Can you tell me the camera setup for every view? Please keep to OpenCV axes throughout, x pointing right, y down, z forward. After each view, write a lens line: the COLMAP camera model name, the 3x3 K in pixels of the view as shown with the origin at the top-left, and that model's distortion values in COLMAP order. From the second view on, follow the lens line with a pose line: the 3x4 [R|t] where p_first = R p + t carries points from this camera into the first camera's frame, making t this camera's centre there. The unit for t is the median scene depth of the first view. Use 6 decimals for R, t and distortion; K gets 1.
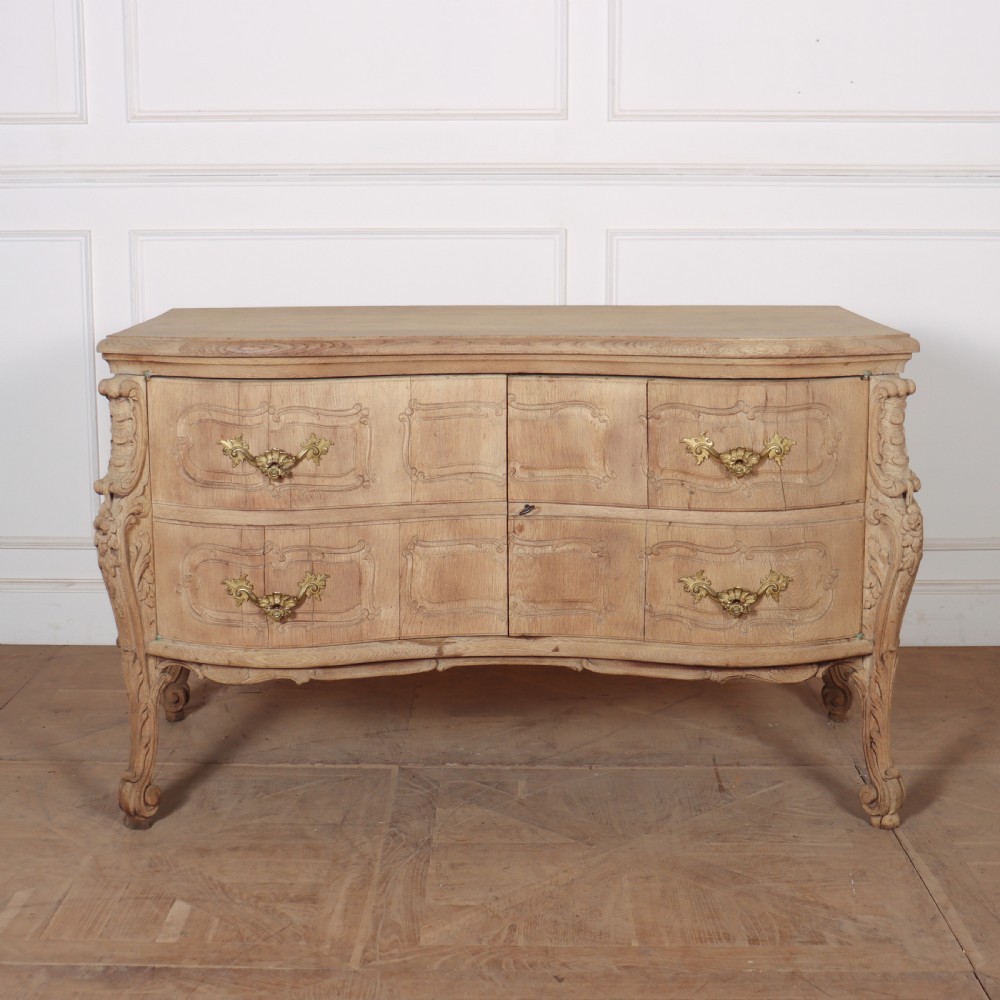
lens RADIAL K [[1685.0, 0, 511.4], [0, 1685.0, 500.8], [0, 0, 1]] dist [-0.115295, 0.087327]
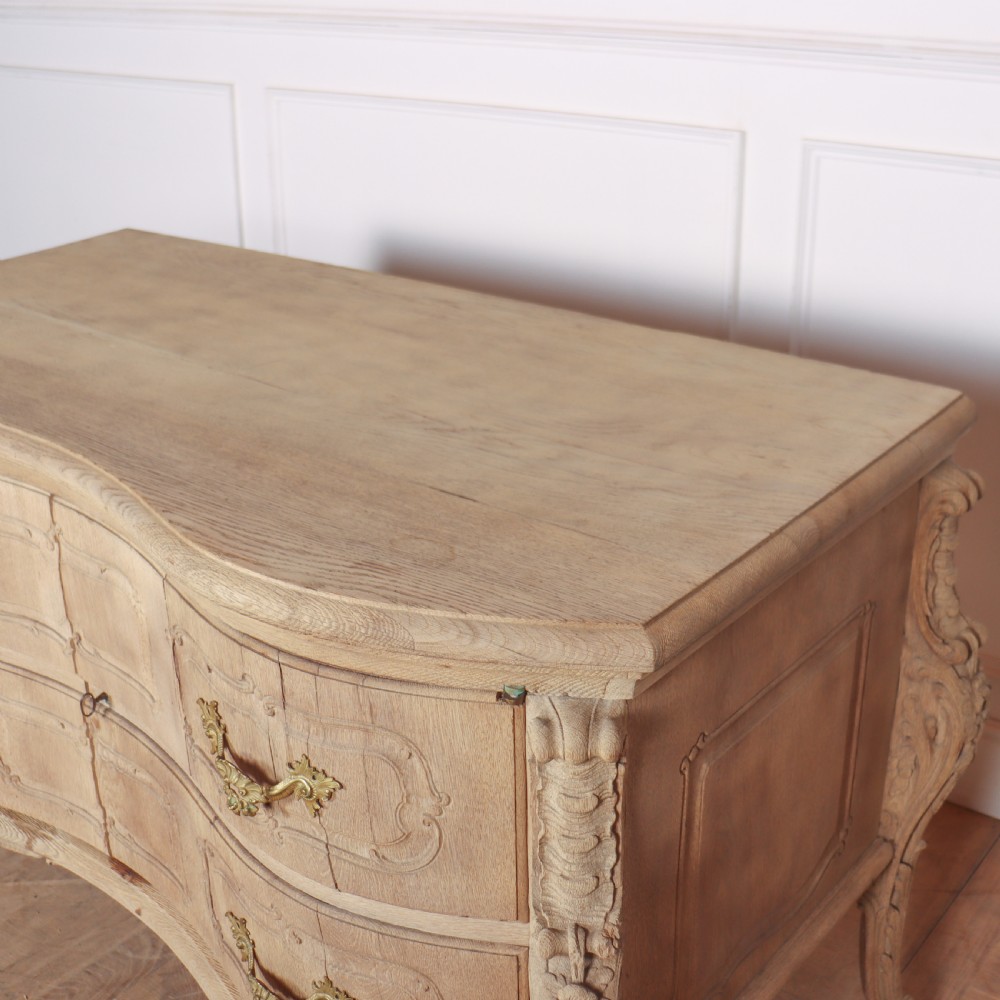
lens RADIAL K [[1426.9, 0, 499.6], [0, 1426.9, 483.8], [0, 0, 1]] dist [-0.154374, 0.014744]
pose [[0.770486, 0.239088, -0.590921, 0.409734], [-0.105811, 0.962107, 0.251306, -0.217327], [0.628614, -0.131102, 0.766588, 0.711960]]
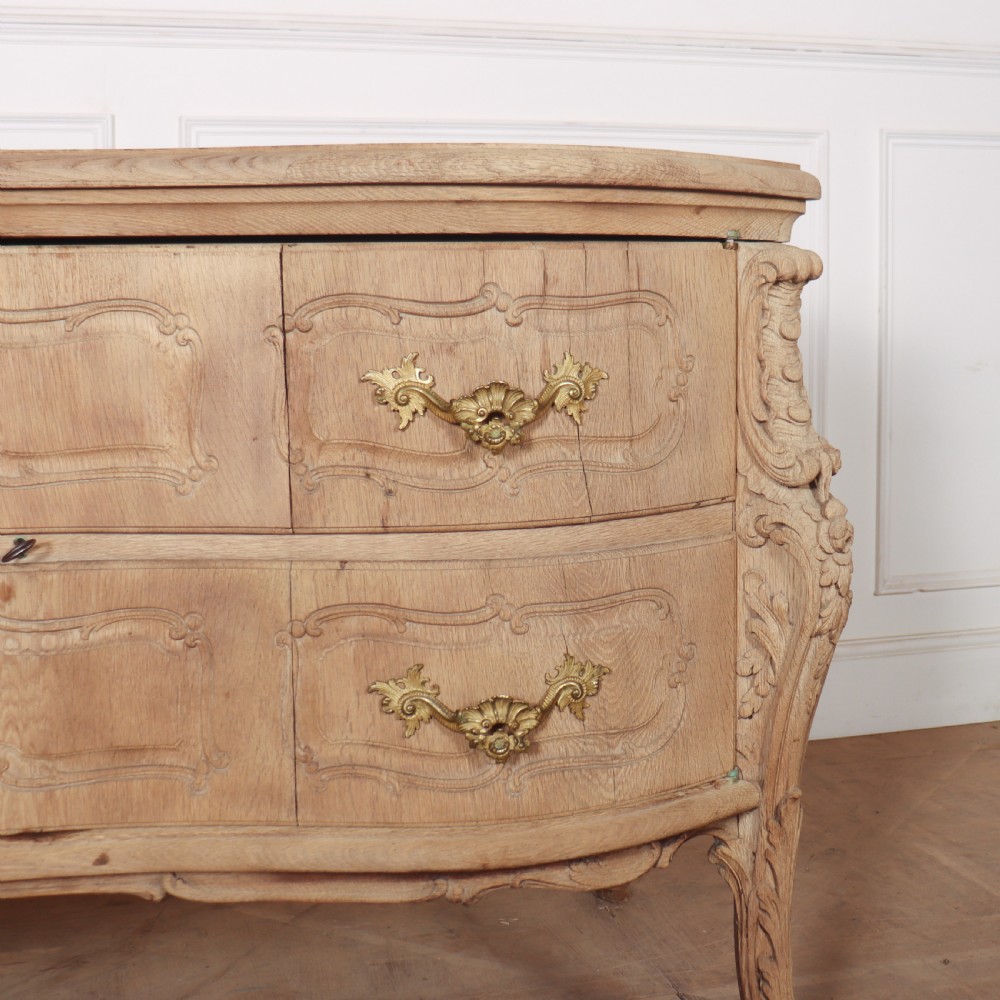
lens RADIAL K [[1651.8, 0, 562.1], [0, 1651.8, 455.4], [0, 0, 1]] dist [-0.197096, 0.197444]
pose [[0.958979, -0.034245, 0.281400, 0.027273], [0.056220, 0.995934, -0.070390, 0.018518], [-0.277845, 0.083323, 0.957005, 0.553604]]
